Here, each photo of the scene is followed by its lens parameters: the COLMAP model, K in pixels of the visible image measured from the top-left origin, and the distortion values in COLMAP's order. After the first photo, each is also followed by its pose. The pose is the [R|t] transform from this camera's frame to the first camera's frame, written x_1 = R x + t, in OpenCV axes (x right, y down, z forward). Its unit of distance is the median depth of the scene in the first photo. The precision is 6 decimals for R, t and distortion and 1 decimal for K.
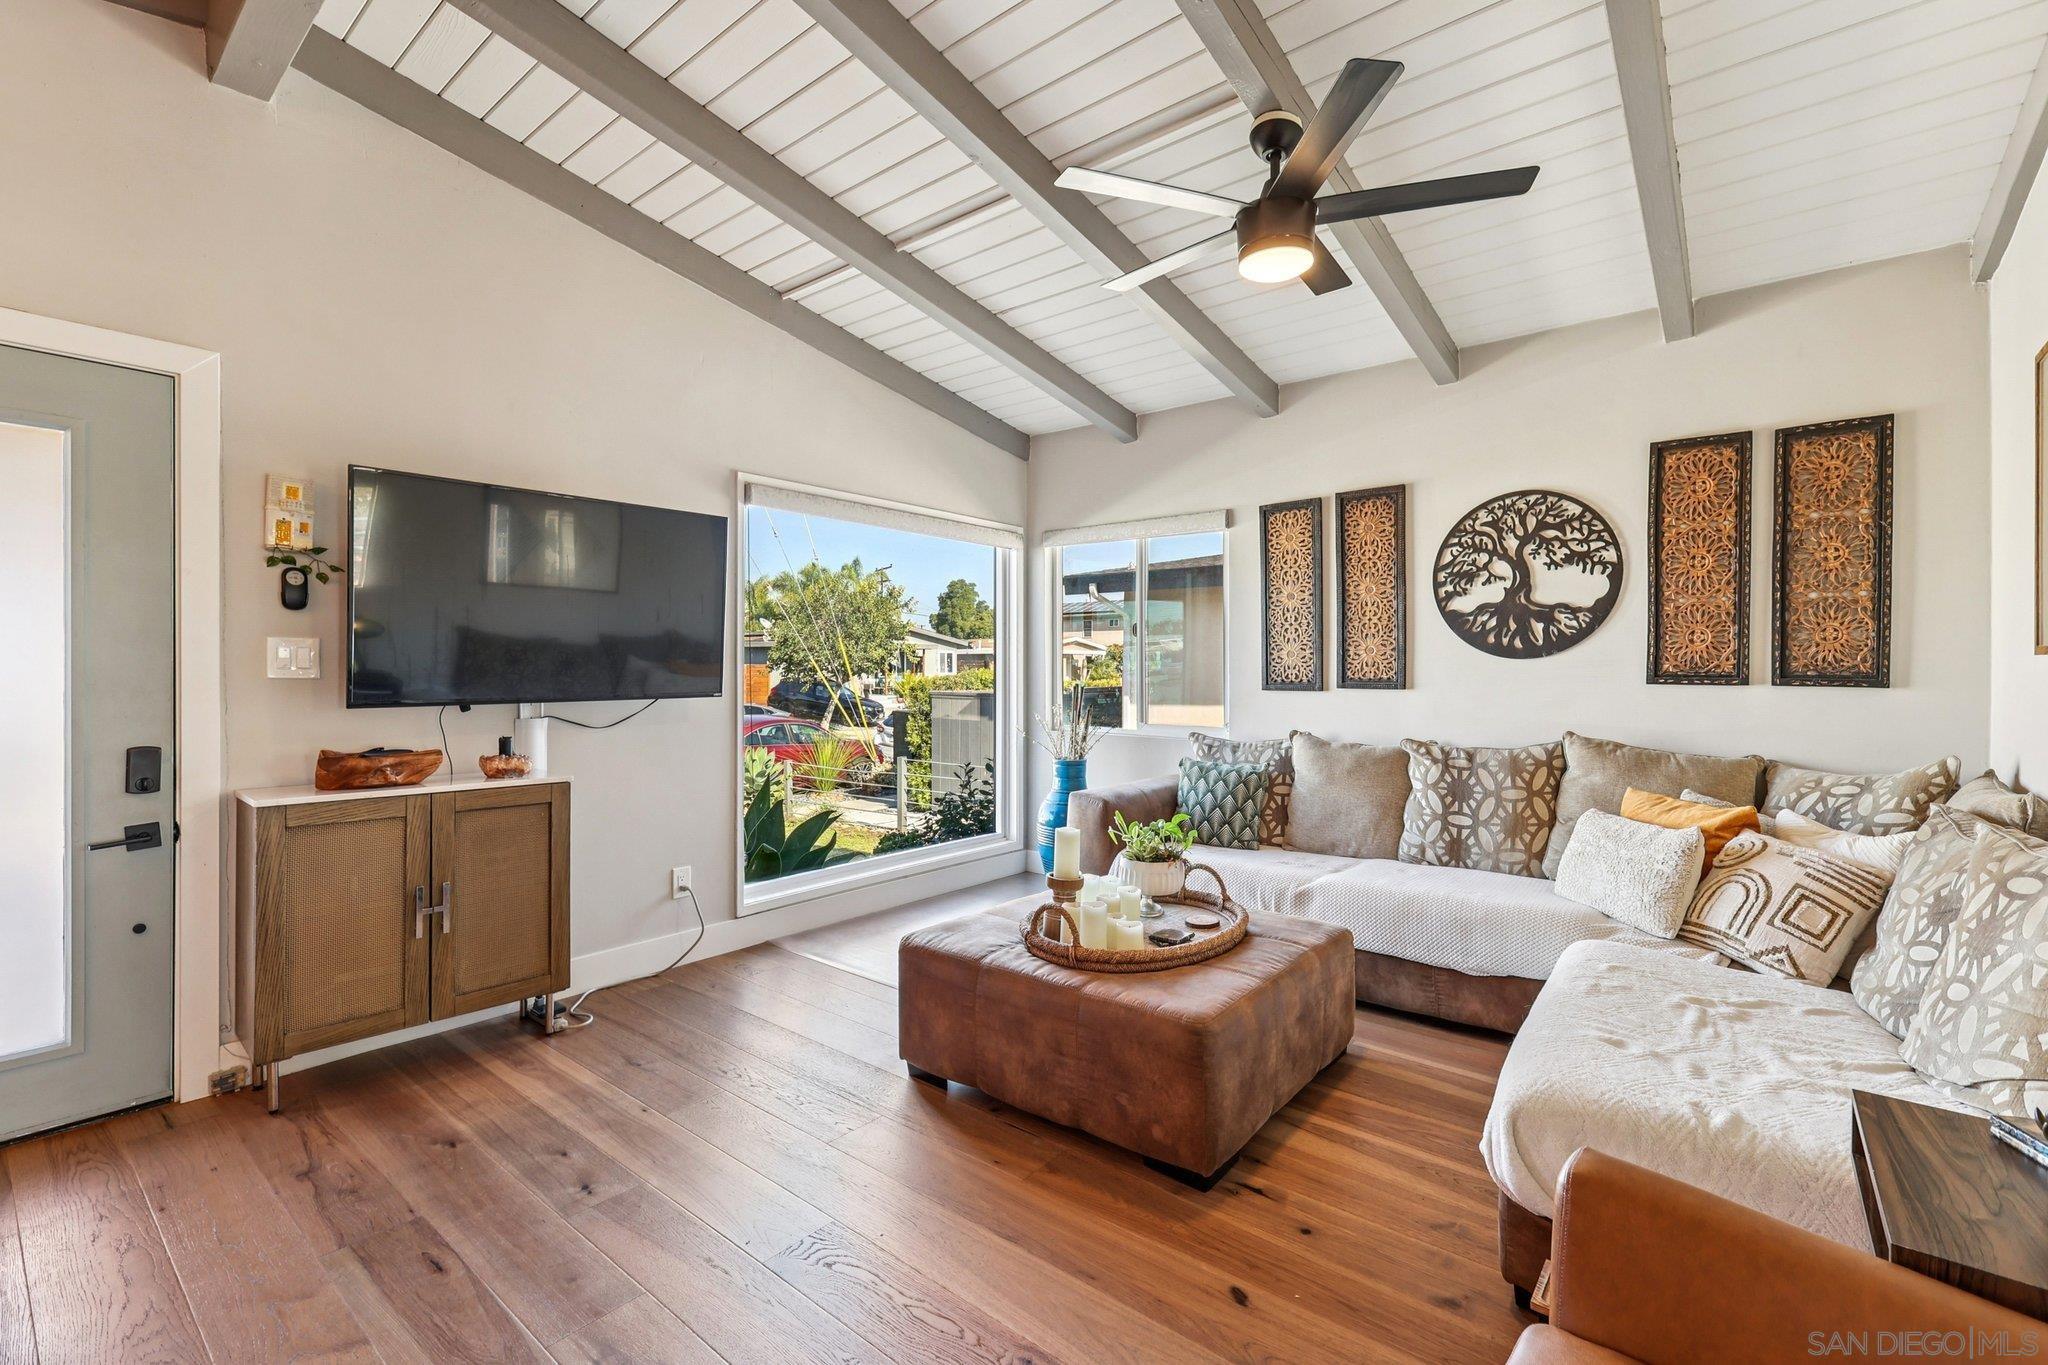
lens RADIAL K [[891.7, 0, 1028.1], [0, 891.7, 674.7], [0, 0, 1]] dist [-0.001209, 0.001196]
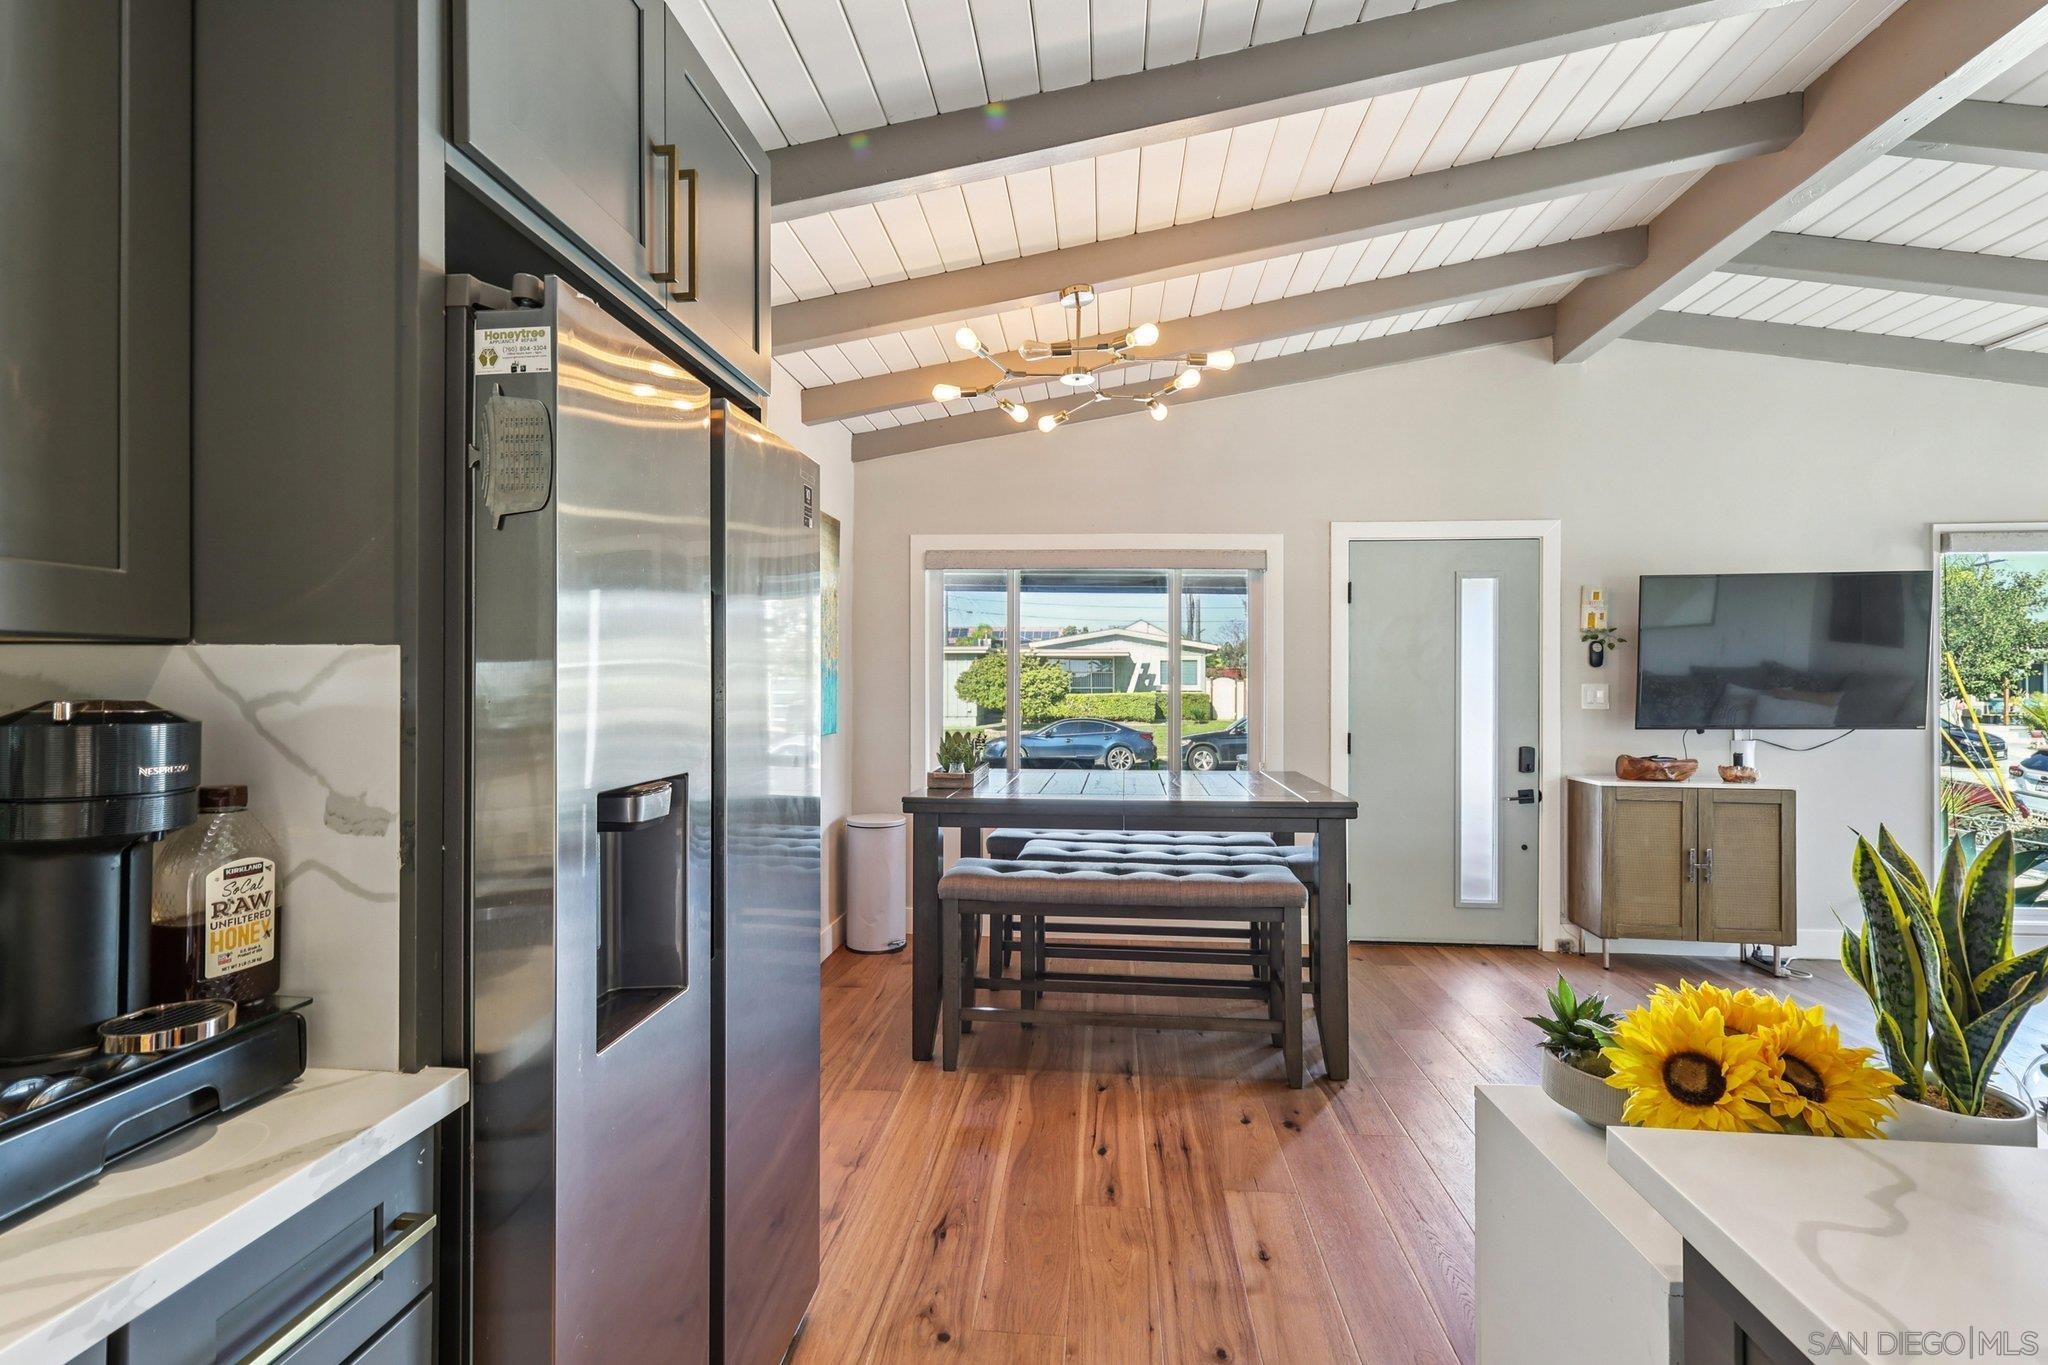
lens RADIAL K [[891.7, 0, 1026.9], [0, 891.7, 677.0], [0, 0, 1]] dist [-0.001209, 0.001196]
pose [[0.556789, -0.007605, -0.830619, -0.043575], [-0.005785, 0.999898, -0.013033, -0.022742], [0.830633, 0.012062, 0.556689, -0.642123]]
